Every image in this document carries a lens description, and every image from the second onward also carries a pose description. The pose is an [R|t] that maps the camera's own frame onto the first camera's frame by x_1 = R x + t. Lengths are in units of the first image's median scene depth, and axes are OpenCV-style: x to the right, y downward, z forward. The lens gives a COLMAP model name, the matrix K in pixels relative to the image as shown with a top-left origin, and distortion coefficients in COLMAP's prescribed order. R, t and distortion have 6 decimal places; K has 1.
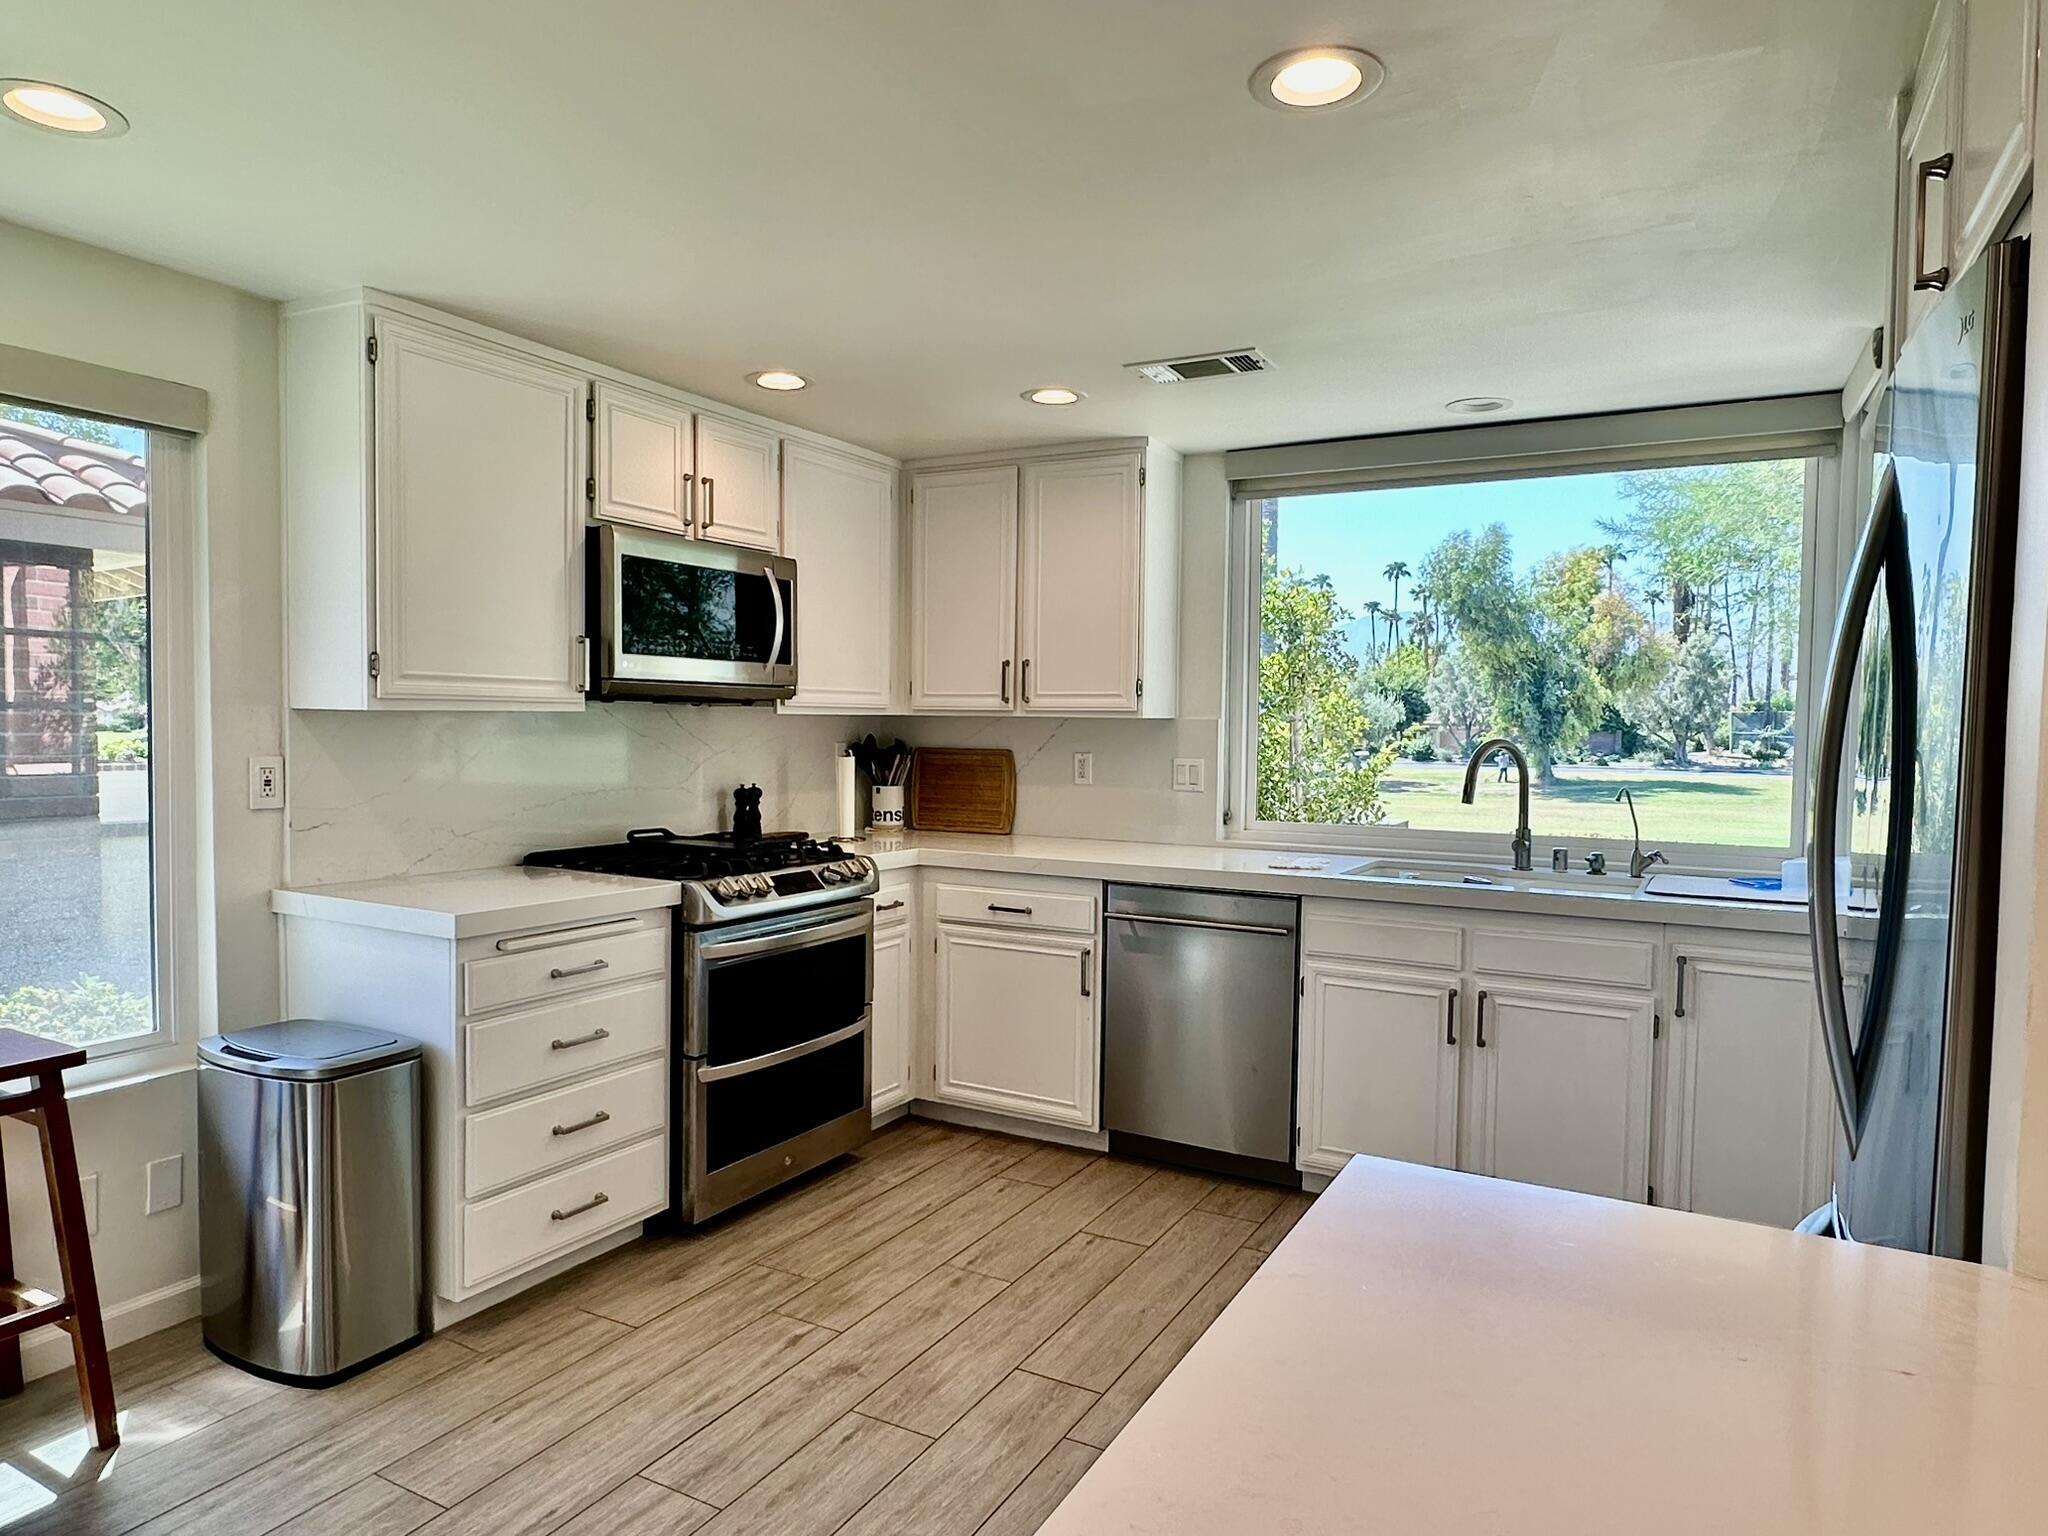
lens RADIAL K [[1254.5, 0, 1030.6], [0, 1254.5, 774.3], [0, 0, 1]] dist [0.000727, 0.002296]
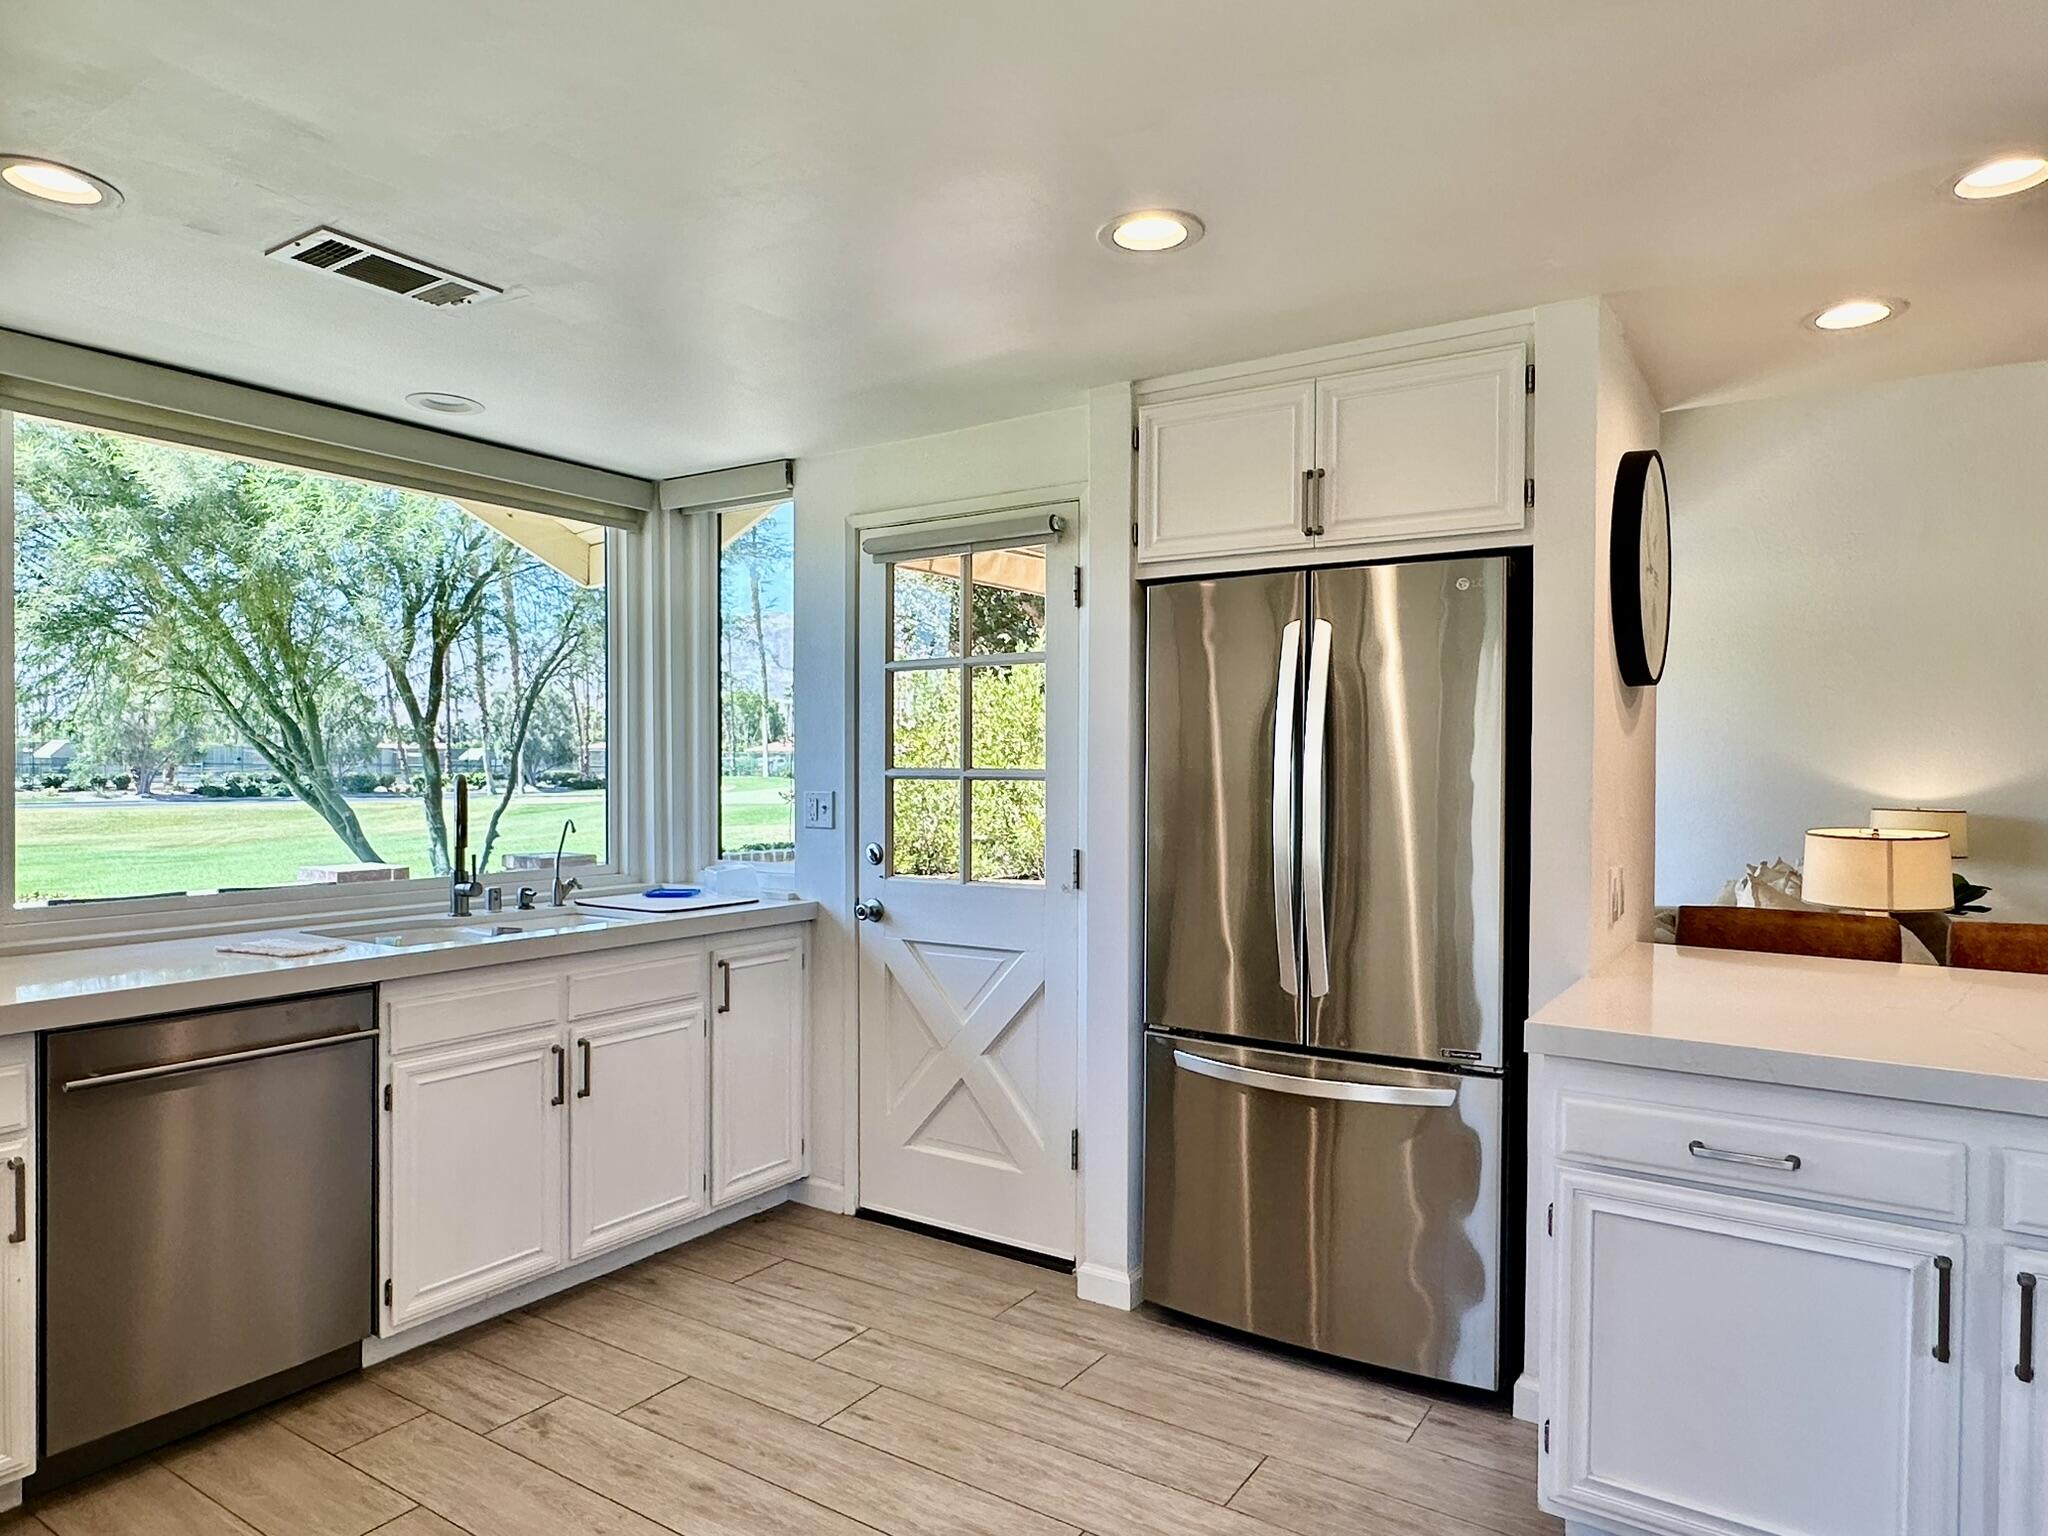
lens RADIAL K [[1254.5, 0, 1032.1], [0, 1254.5, 774.8], [0, 0, 1]] dist [0.000727, 0.002296]
pose [[0.092460, -0.019316, 0.995529, -0.354296], [0.039166, 0.999109, 0.015748, -0.018514], [-0.994946, 0.037535, 0.093134, 0.360279]]
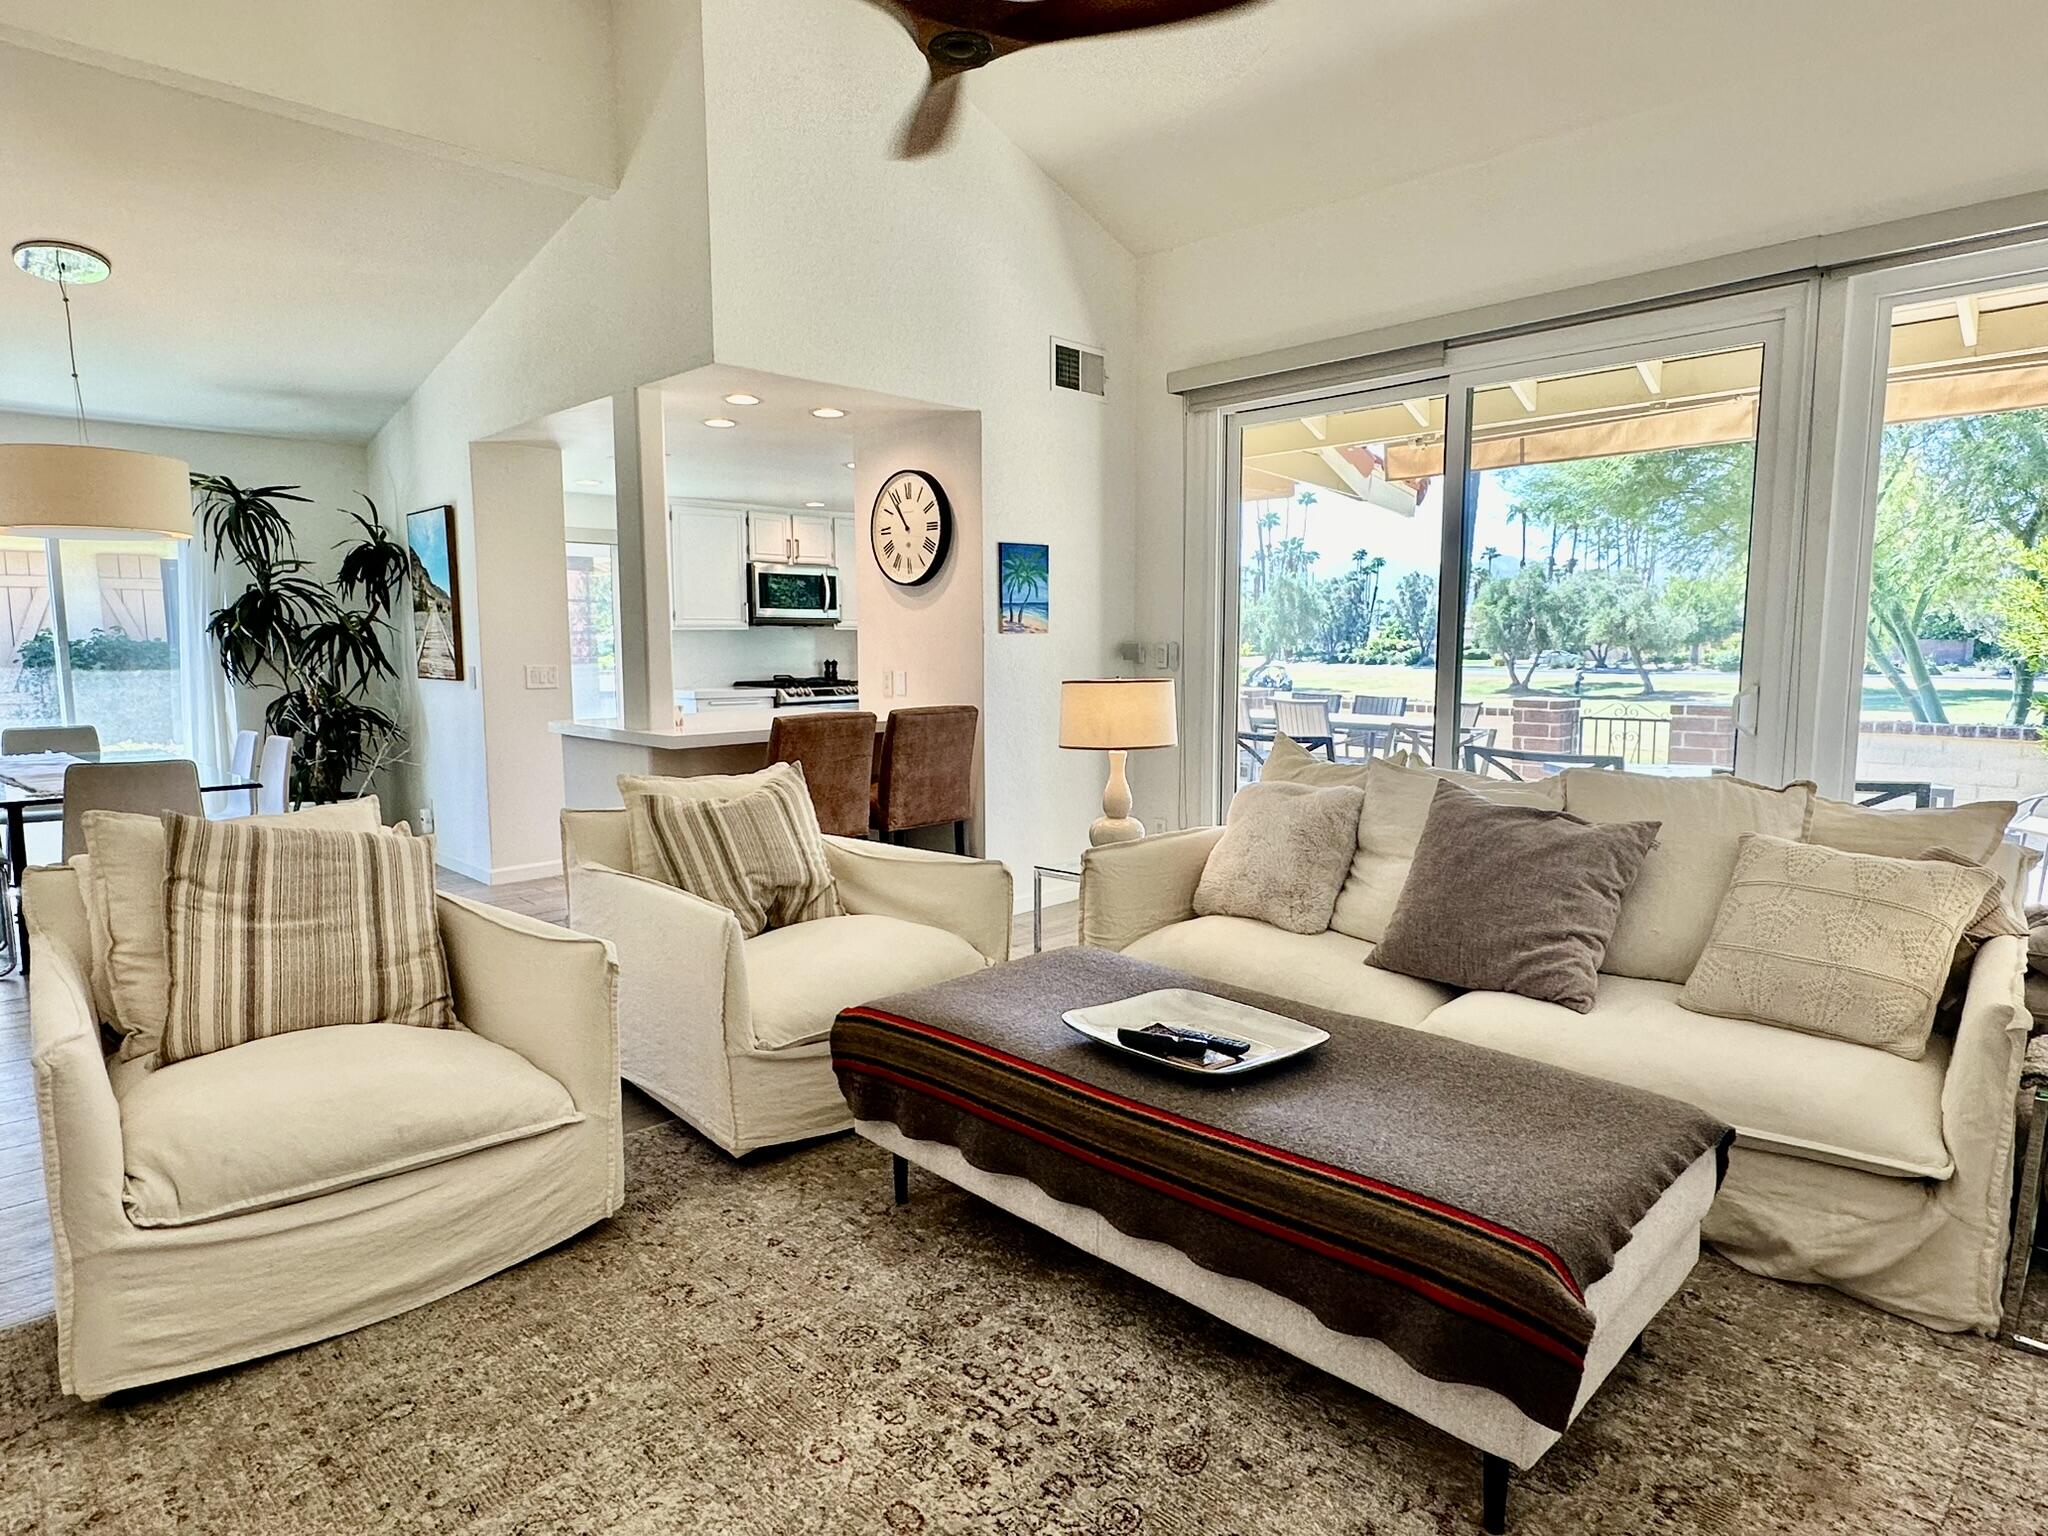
lens RADIAL K [[1174.9, 0, 1037.9], [0, 1174.9, 766.2], [0, 0, 1]] dist [-0.004141, -0.000478]
pose [[0.961674, 0.012115, -0.273929, 0.805370], [0.005130, 0.998054, 0.062150, 0.077384], [0.274148, -0.061174, 0.959740, -1.108273]]
